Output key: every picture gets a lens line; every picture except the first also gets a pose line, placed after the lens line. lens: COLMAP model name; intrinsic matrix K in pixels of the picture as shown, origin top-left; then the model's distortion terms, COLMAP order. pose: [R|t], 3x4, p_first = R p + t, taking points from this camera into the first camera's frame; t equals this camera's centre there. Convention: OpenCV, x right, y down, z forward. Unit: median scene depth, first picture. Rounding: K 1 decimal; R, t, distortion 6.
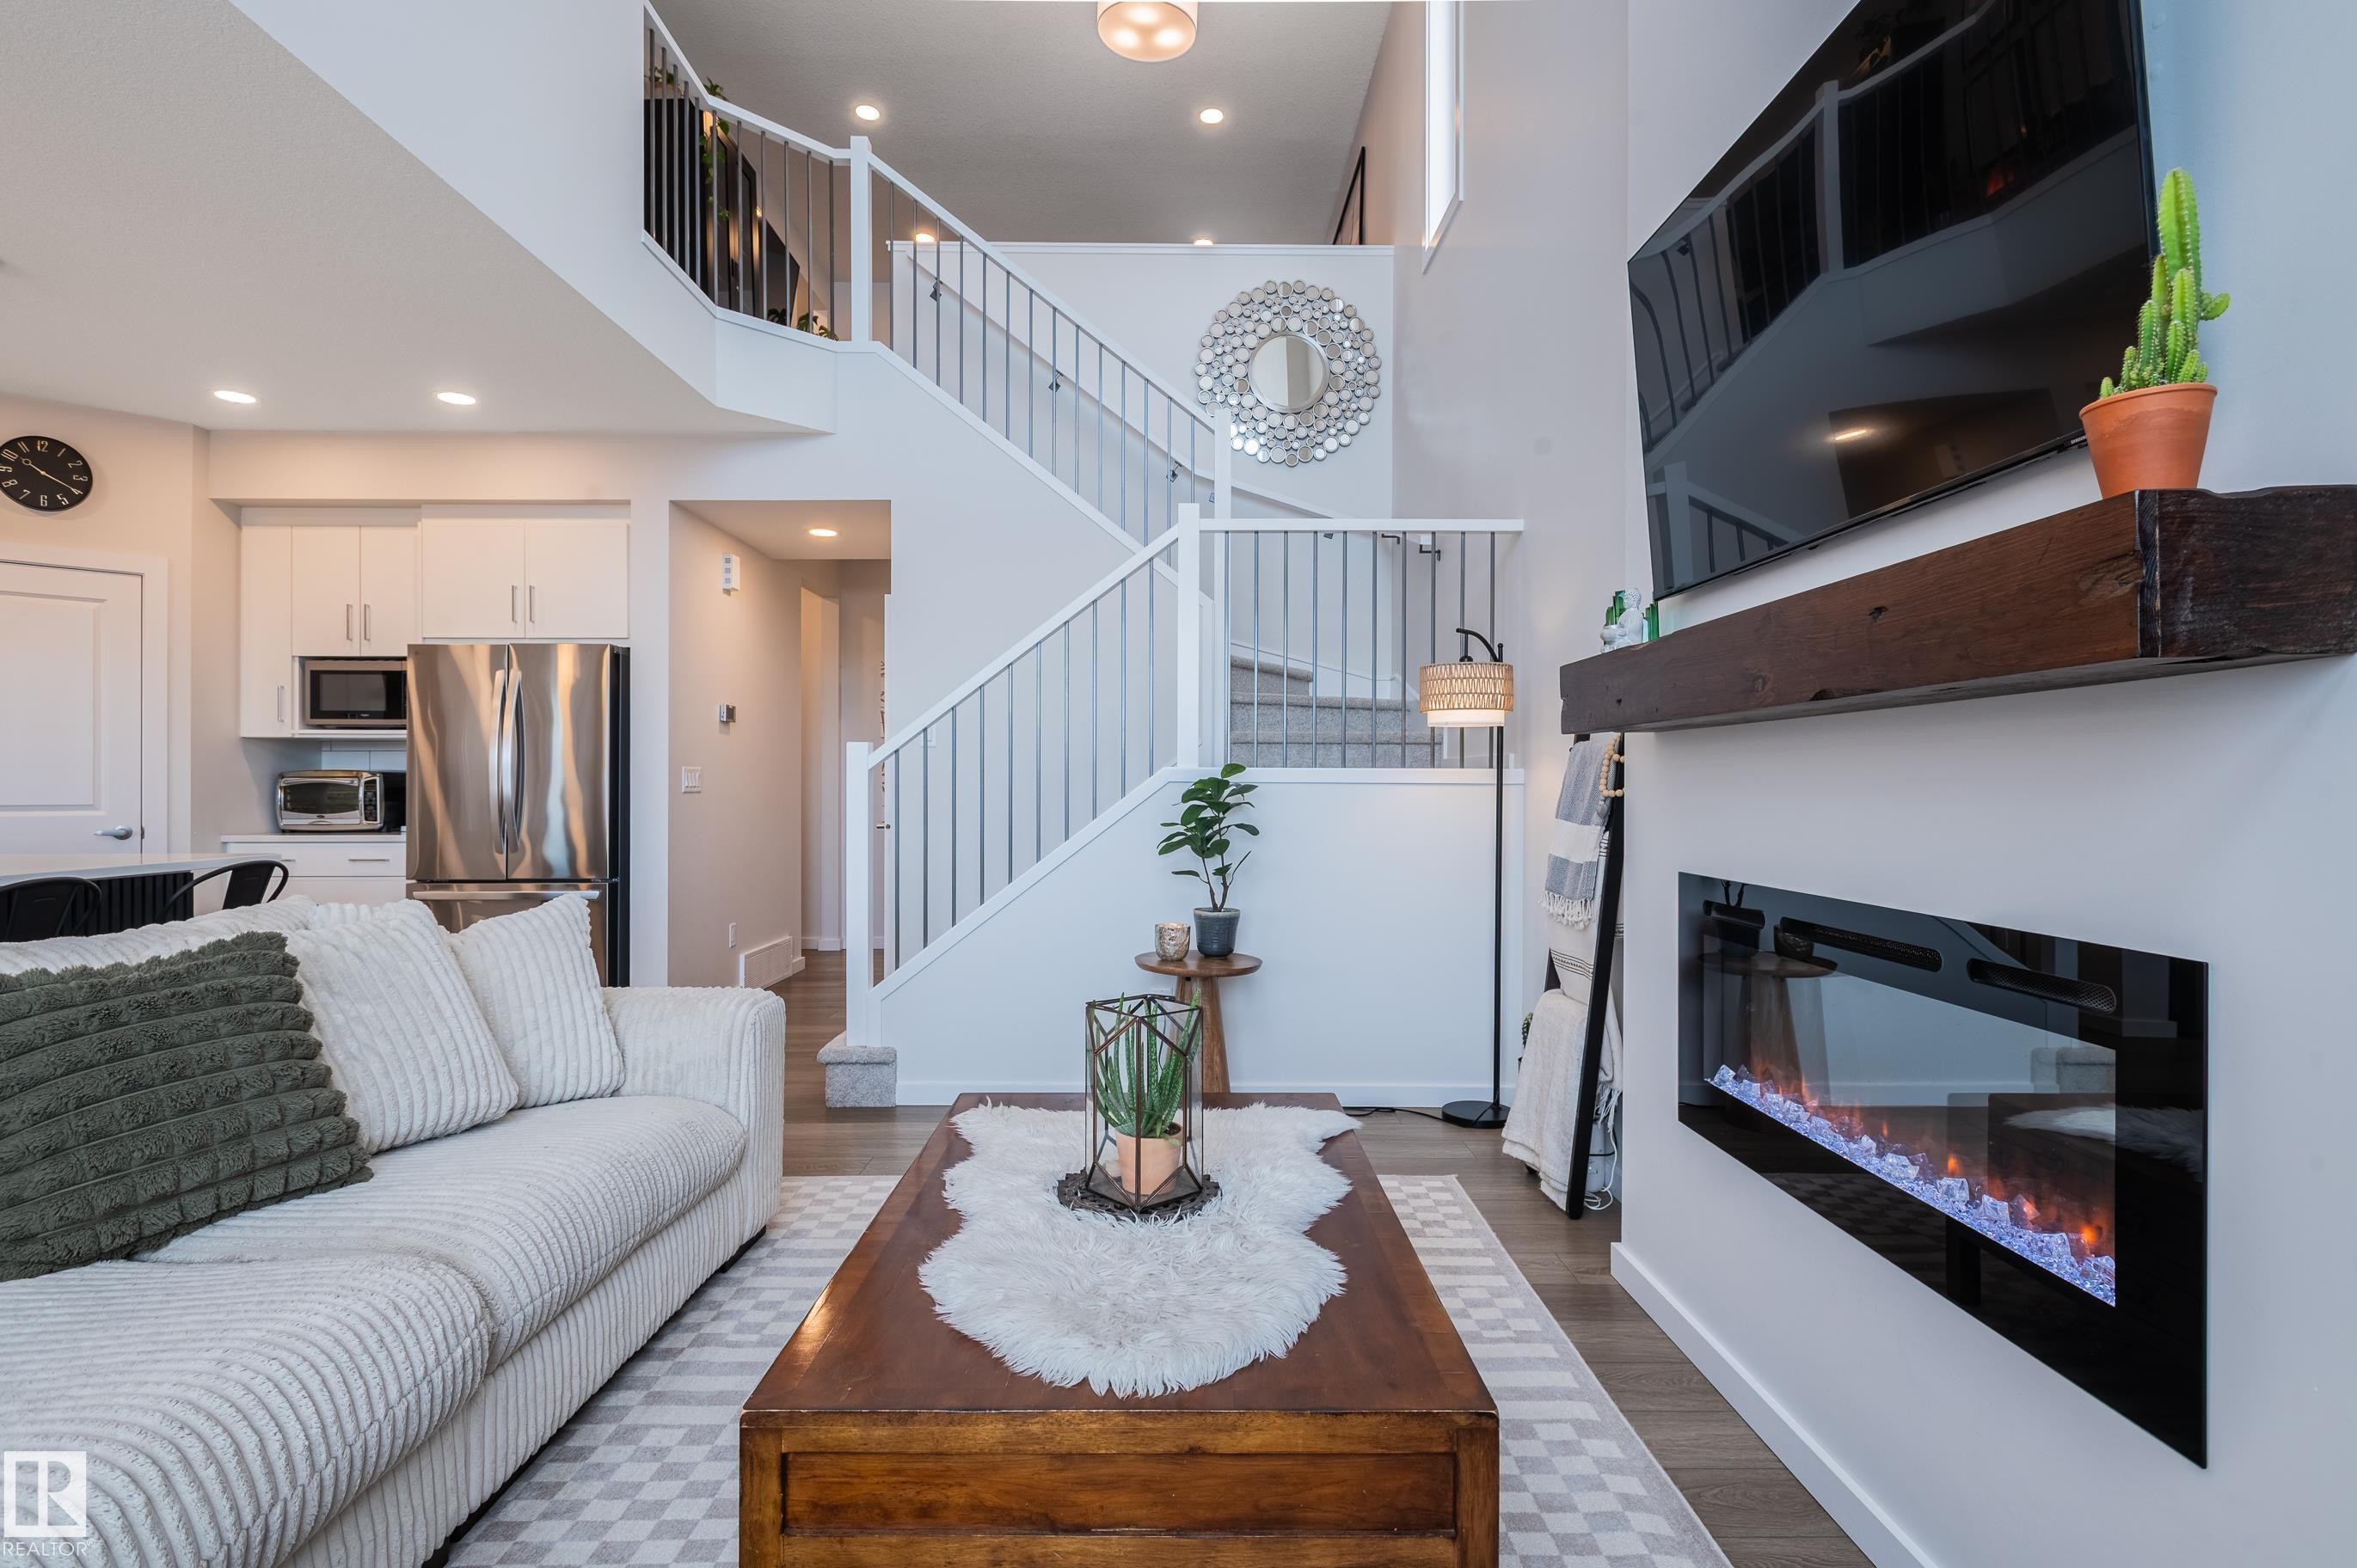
lens RADIAL K [[1174.1, 0, 1180.8], [0, 1174.1, 784.0], [0, 0, 1]] dist [0.002676, 0.000070]
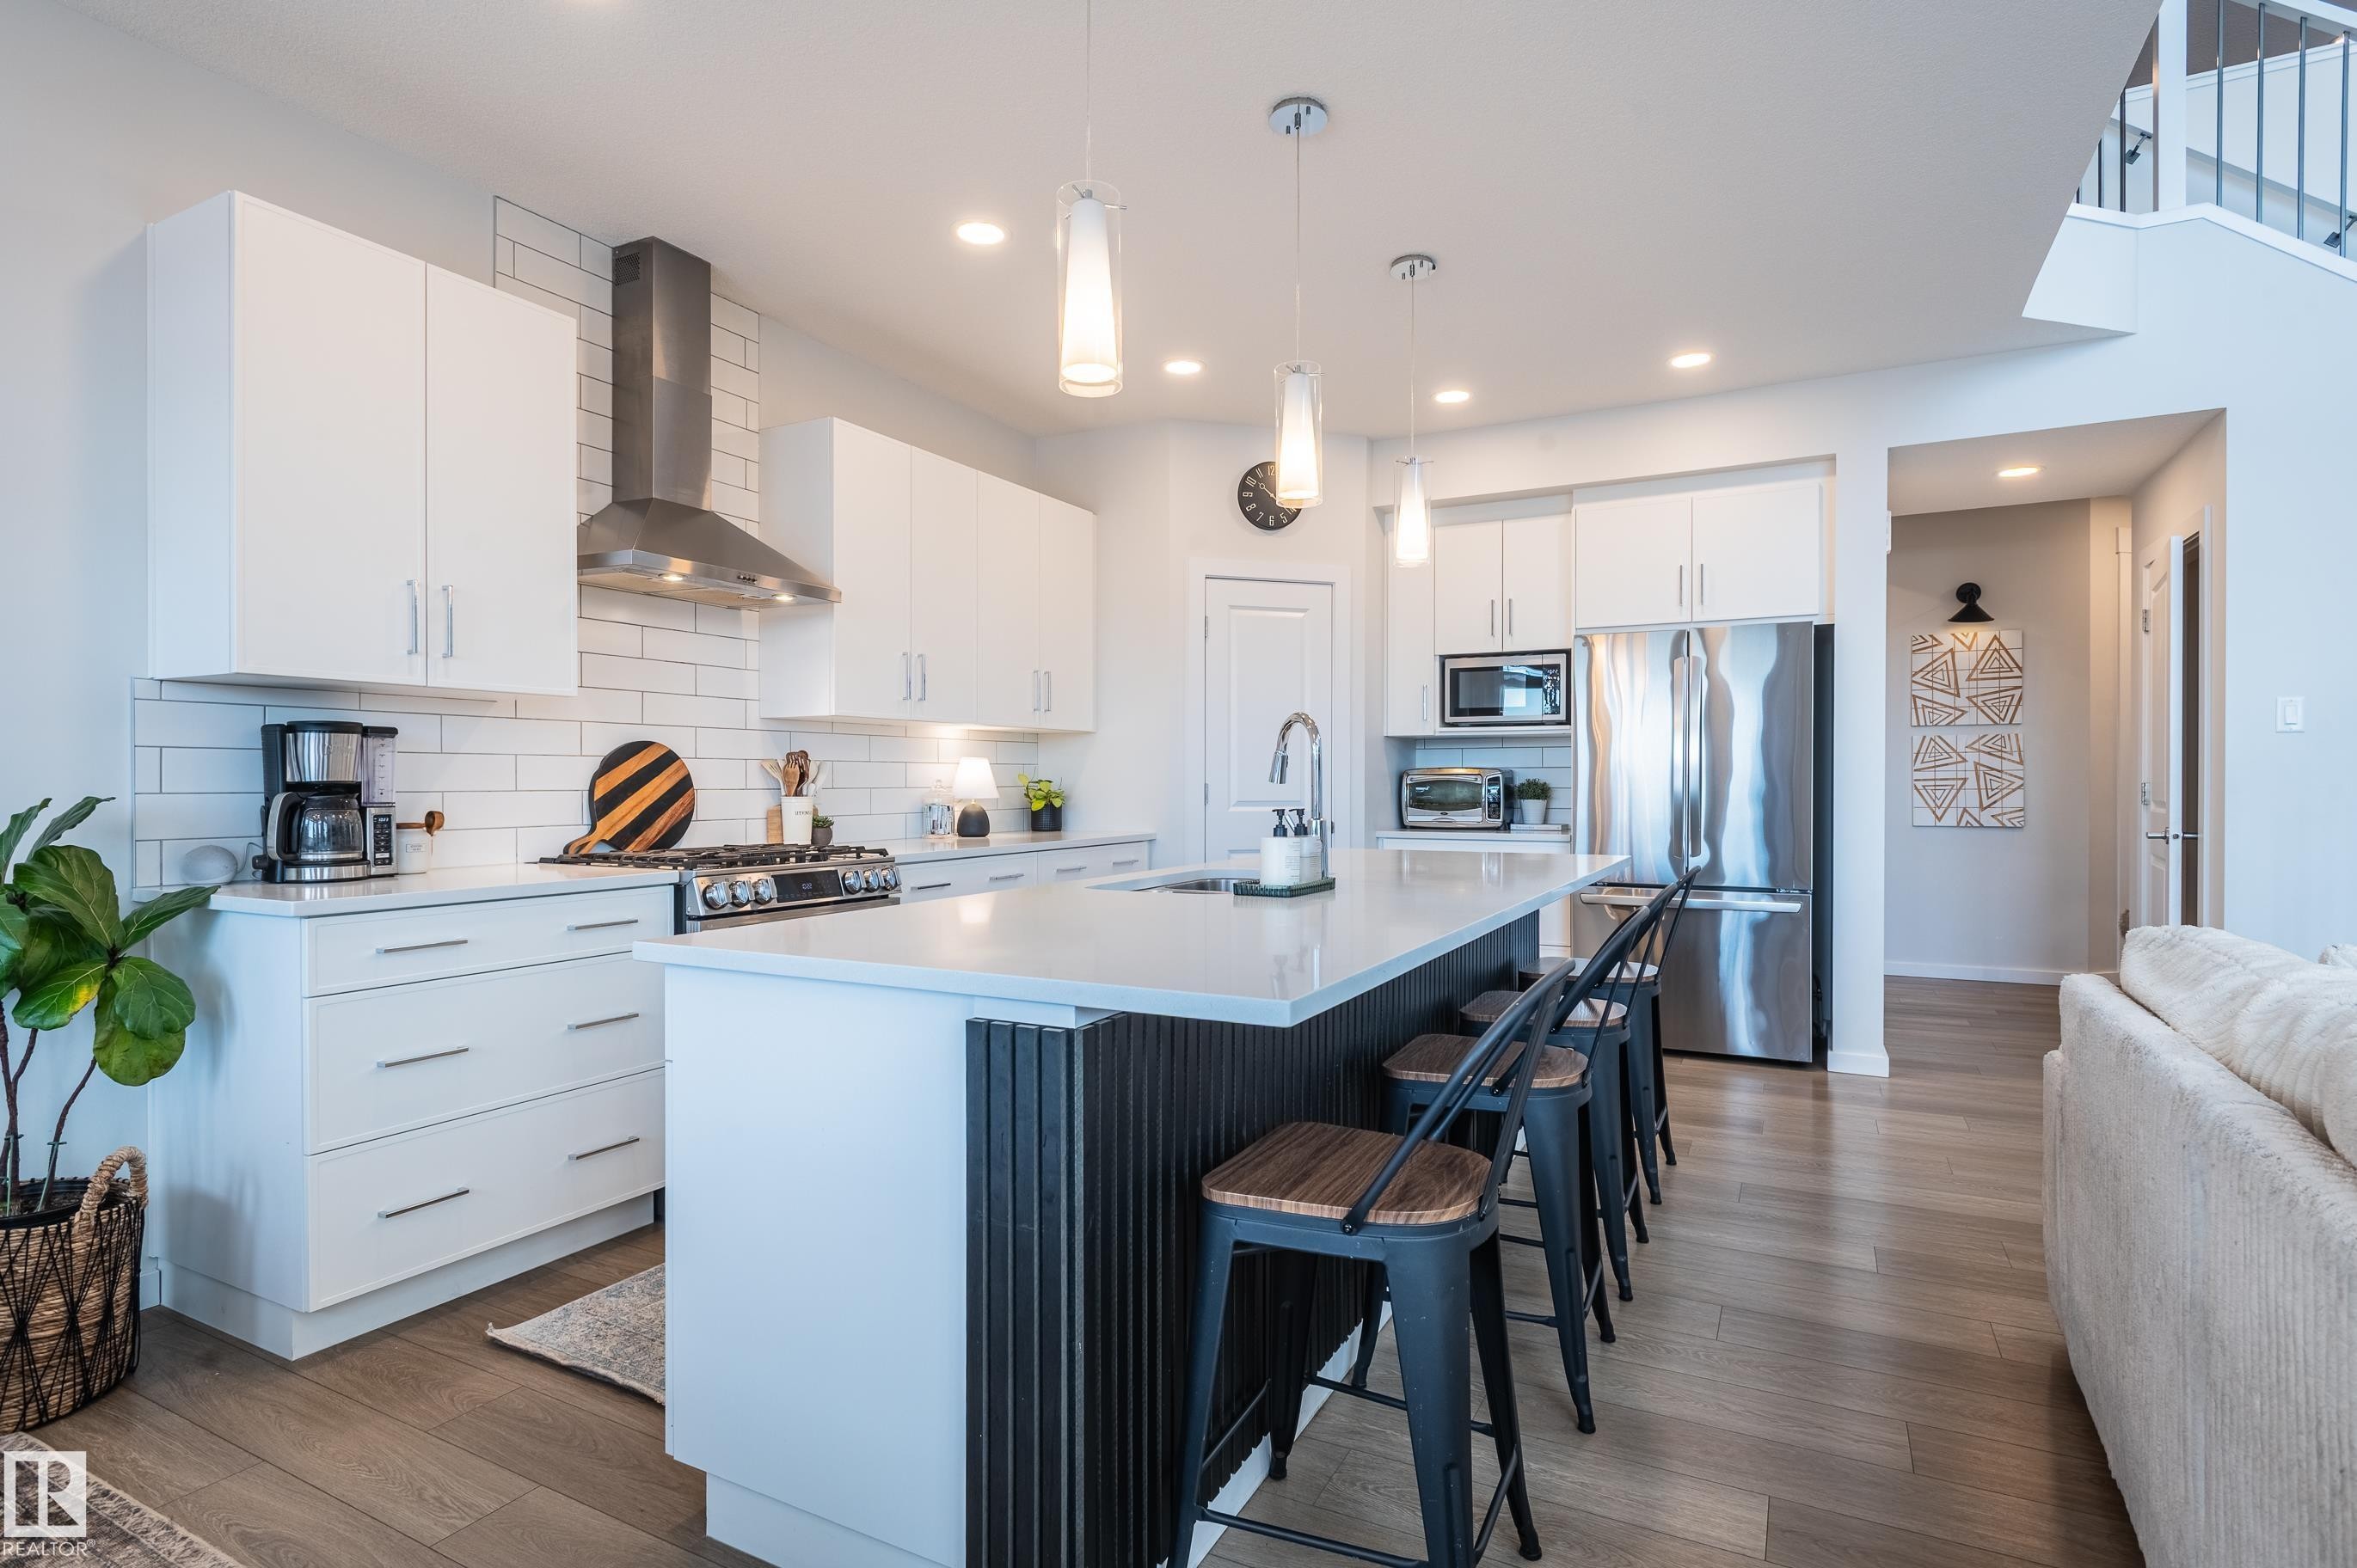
lens RADIAL K [[1174.1, 0, 1167.8], [0, 1174.1, 791.1], [0, 0, 1]] dist [0.002676, 0.000070]
pose [[0.874544, 0.006548, -0.484902, -0.469099], [0.000480, 0.999897, 0.014368, -0.006524], [0.484946, -0.012799, 0.874450, 0.004033]]
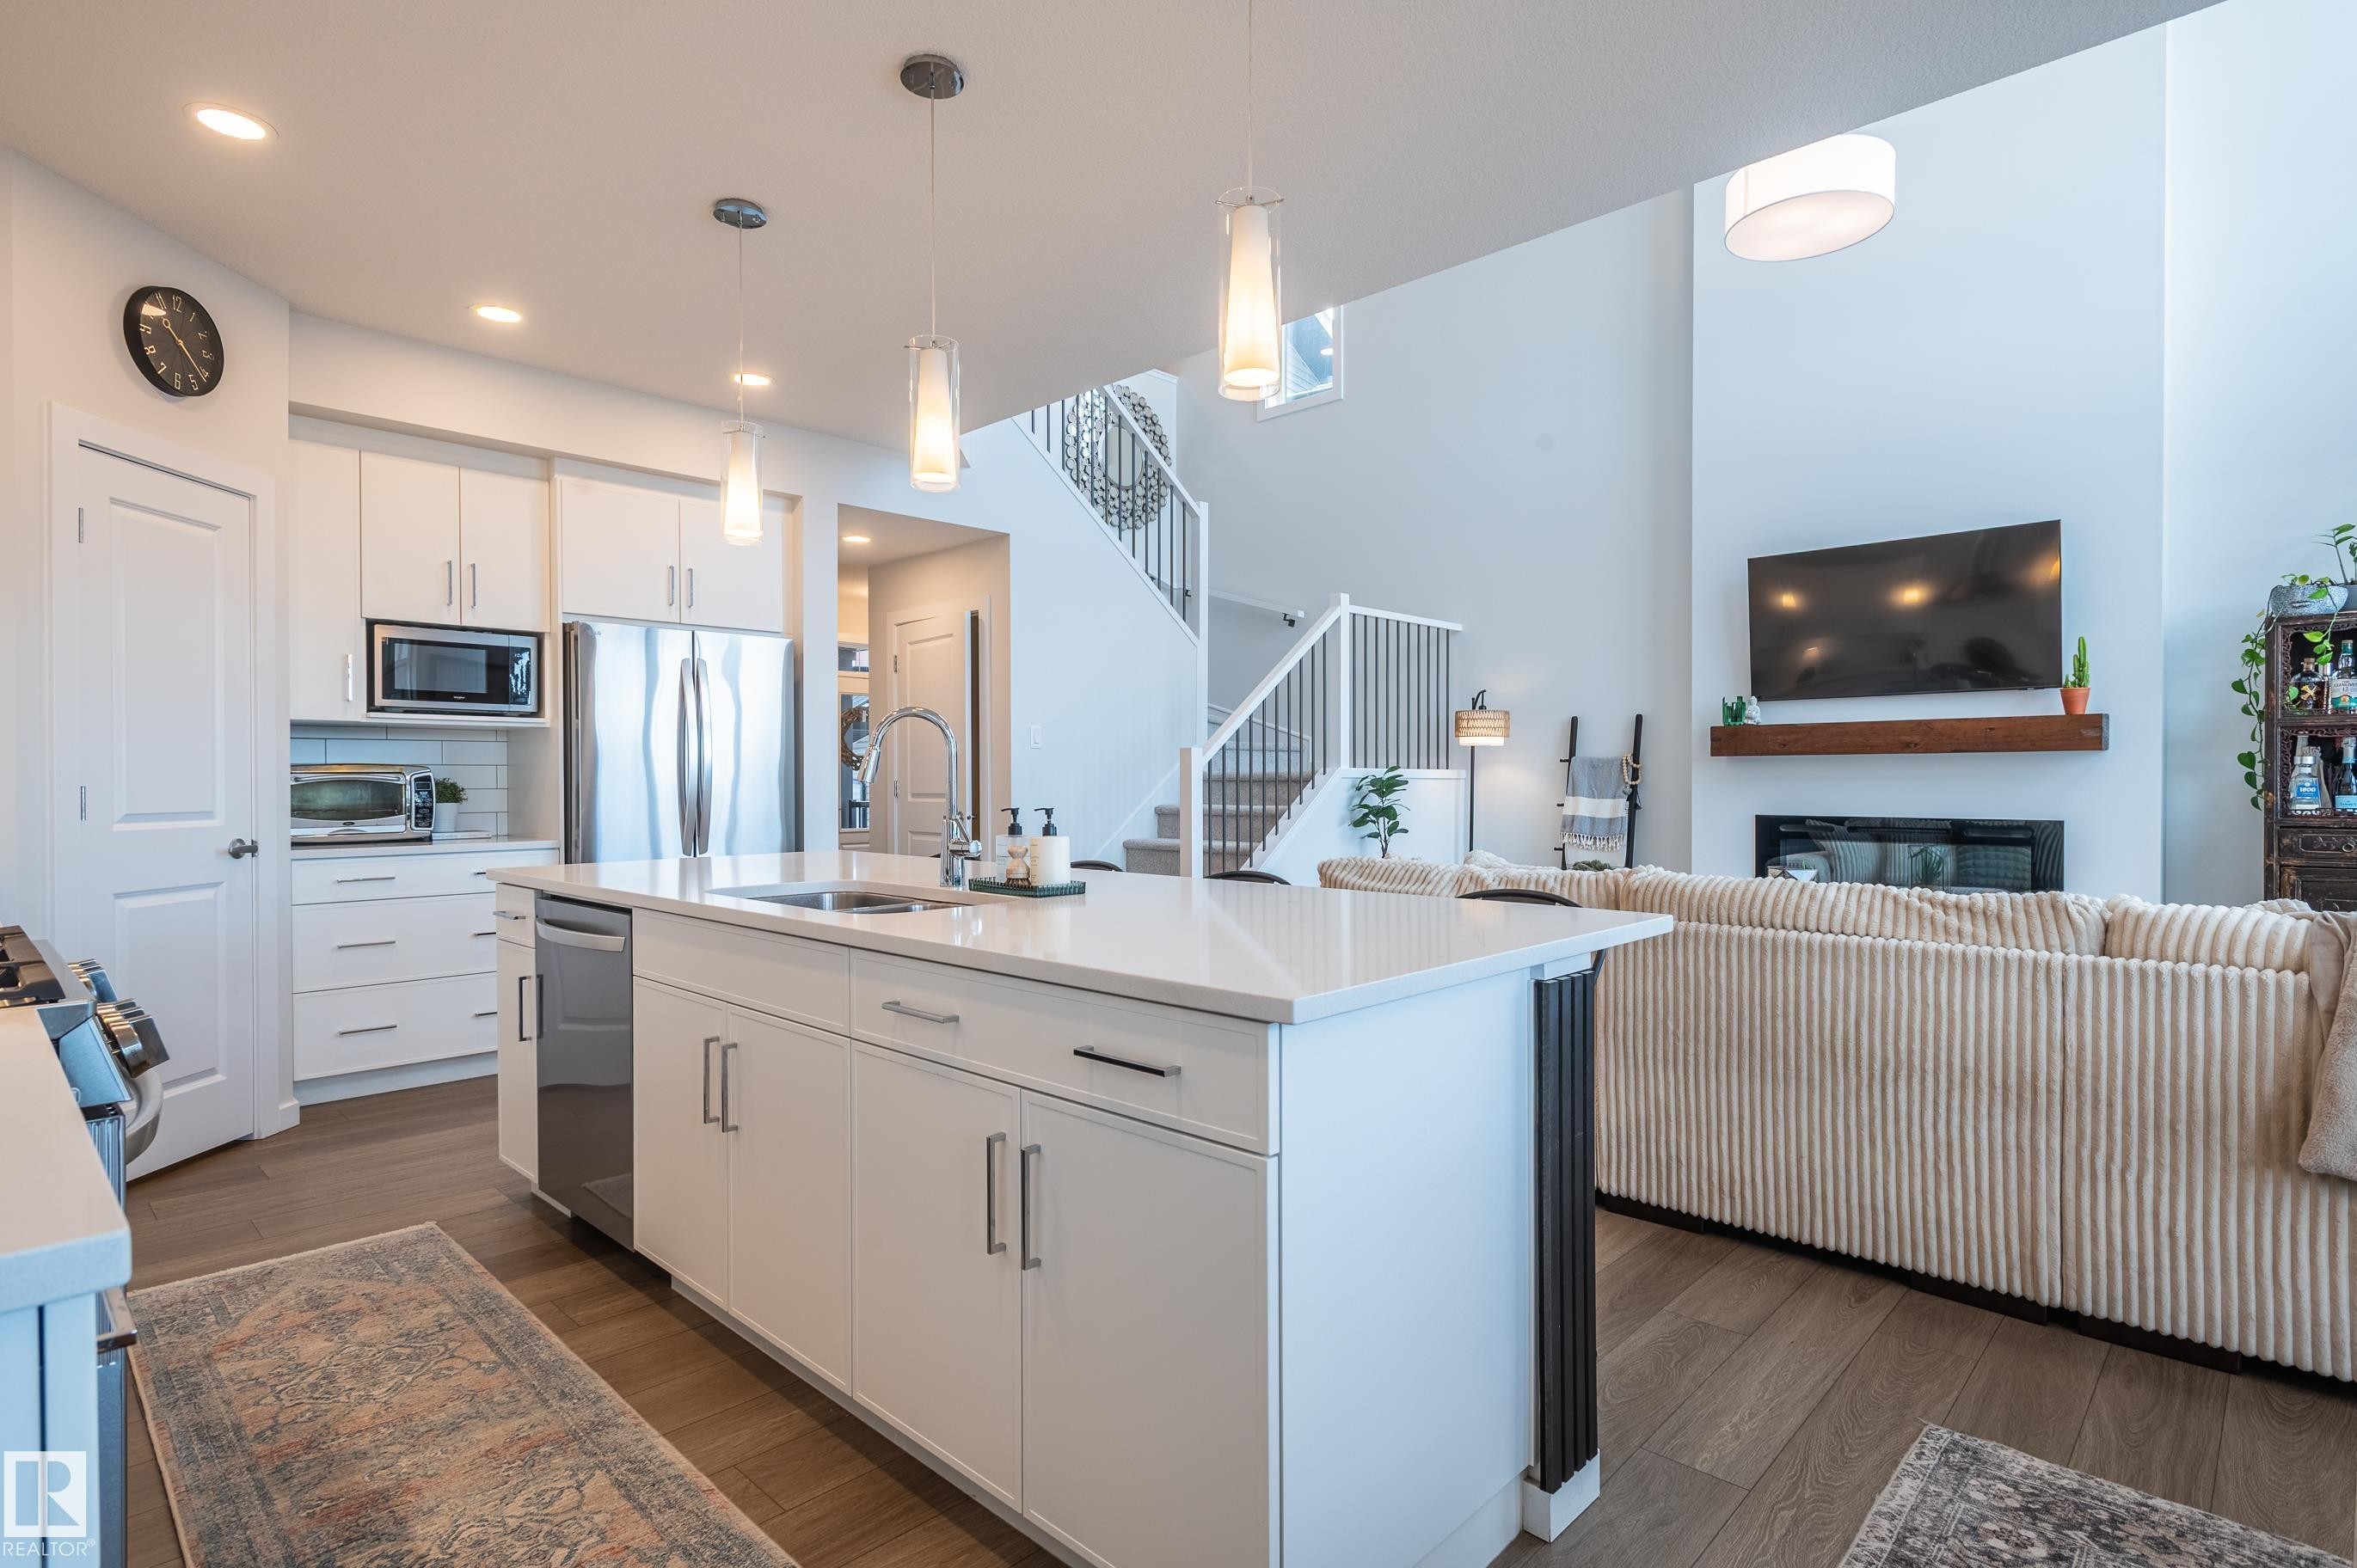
lens RADIAL K [[1174.1, 0, 1170.1], [0, 1174.1, 784.4], [0, 0, 1]] dist [0.002676, 0.000070]
pose [[0.702546, -0.006477, 0.711609, -0.941058], [0.001533, 0.999970, 0.007587, -0.003507], [-0.711637, -0.004239, 0.702535, 0.072773]]
